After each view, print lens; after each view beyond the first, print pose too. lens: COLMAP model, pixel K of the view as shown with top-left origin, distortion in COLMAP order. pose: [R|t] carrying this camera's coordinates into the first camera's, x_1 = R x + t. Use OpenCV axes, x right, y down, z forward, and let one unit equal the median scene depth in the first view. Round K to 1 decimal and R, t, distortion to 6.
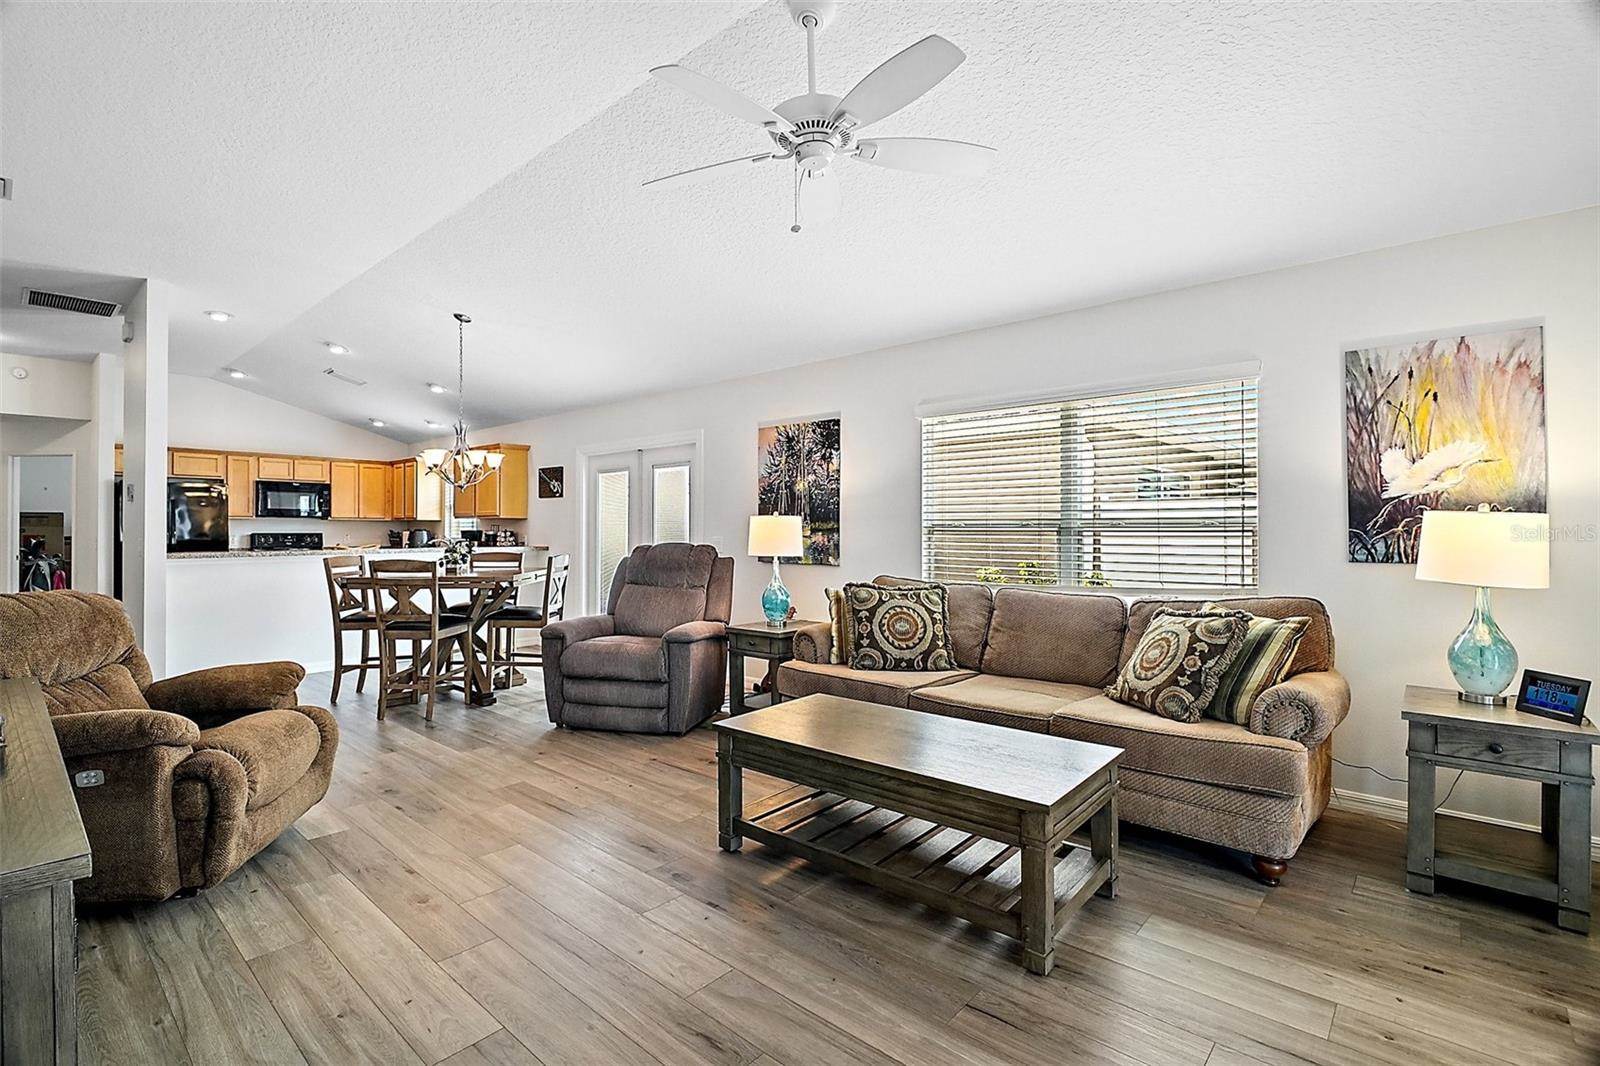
lens RADIAL K [[740.8, 0, 790.7], [0, 740.8, 522.4], [0, 0, 1]] dist [0.001184, 0.000603]
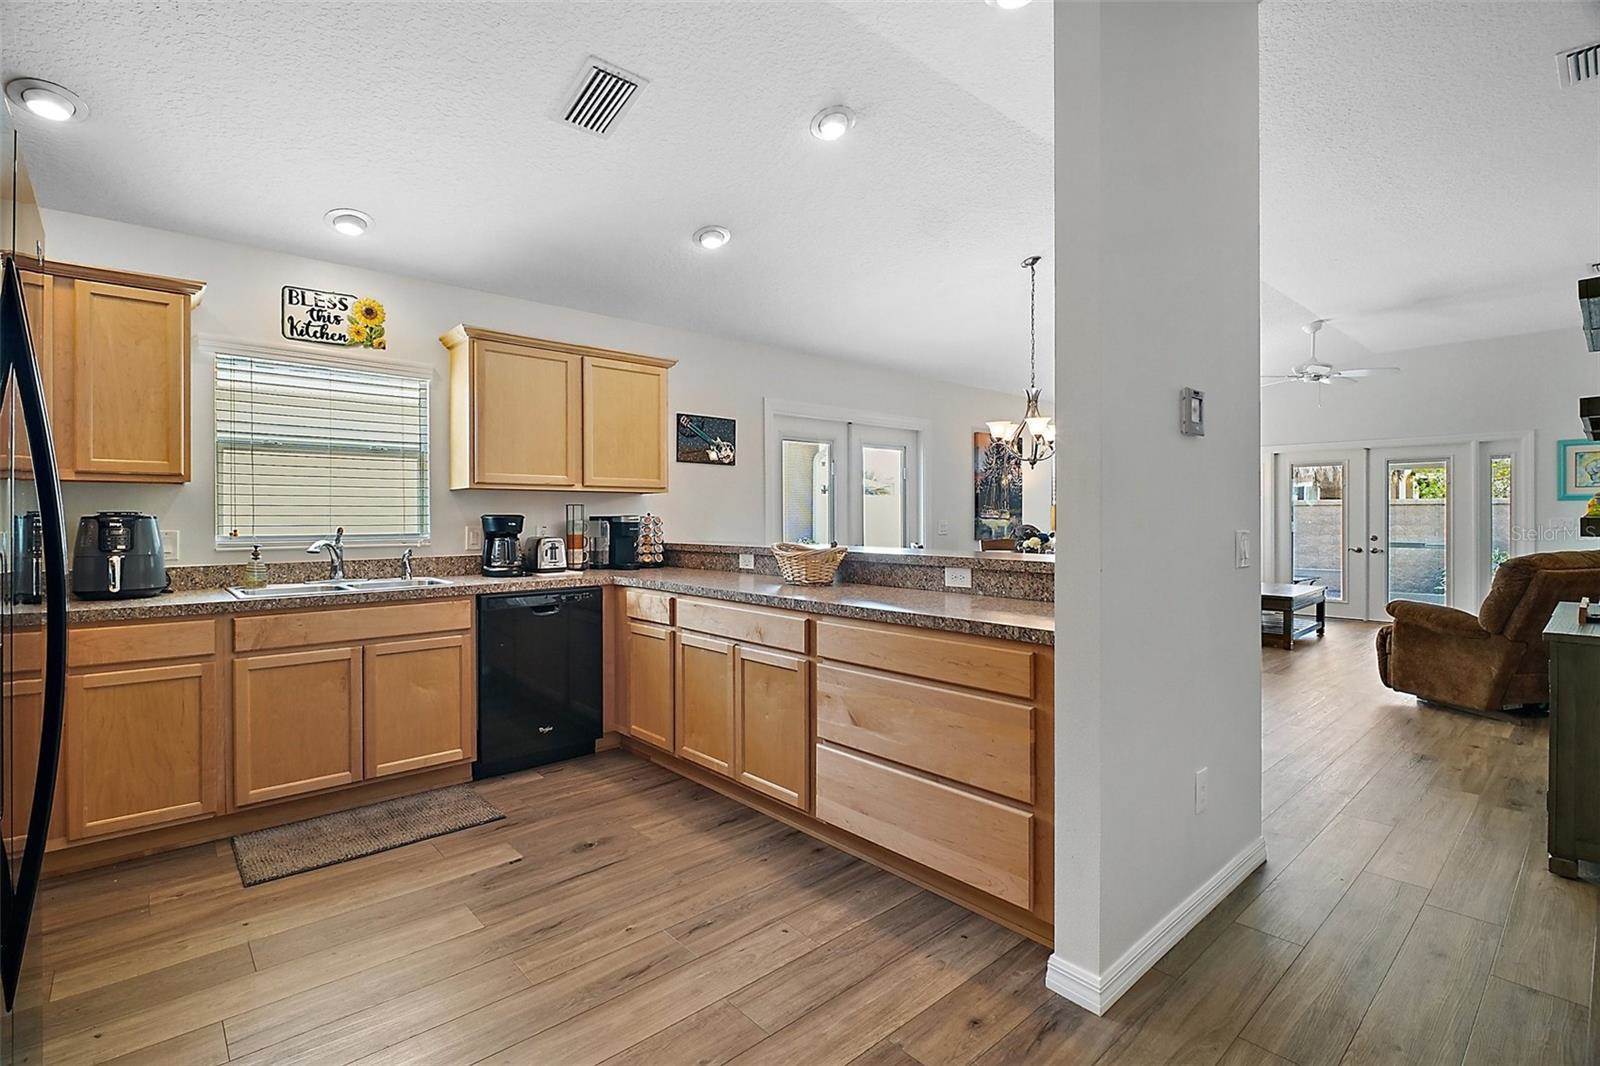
lens RADIAL K [[740.8, 0, 790.7], [0, 740.8, 522.4], [0, 0, 1]] dist [0.001184, 0.000603]
pose [[0.105351, 0.000036, 0.994435, -1.394781], [0.000950, 1.000000, -0.000137, 0.025268], [-0.994435, 0.000959, 0.105351, 1.262340]]
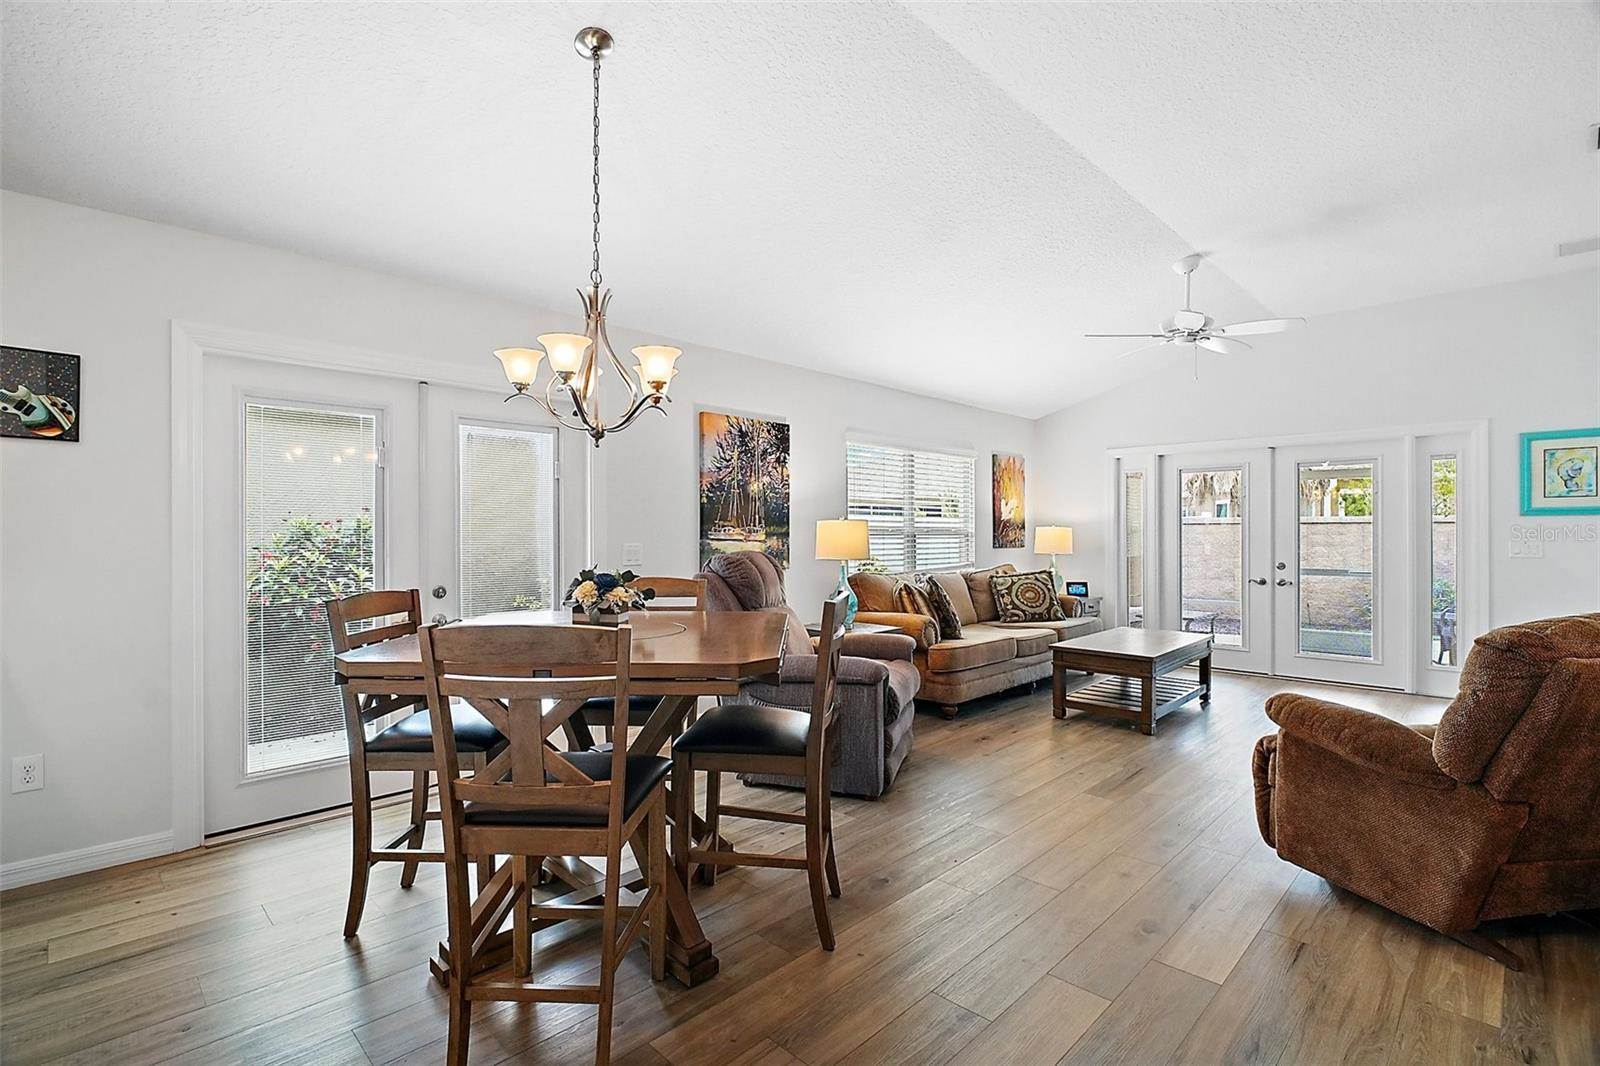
lens RADIAL K [[740.3, 0, 782.3], [0, 740.3, 537.5], [0, 0, 1]] dist [0.002784, 0.000117]
pose [[0.055464, 0.004355, 0.998451, -0.925711], [0.000207, 0.999990, -0.004373, 0.018894], [-0.998461, 0.000450, 0.055462, 0.926042]]
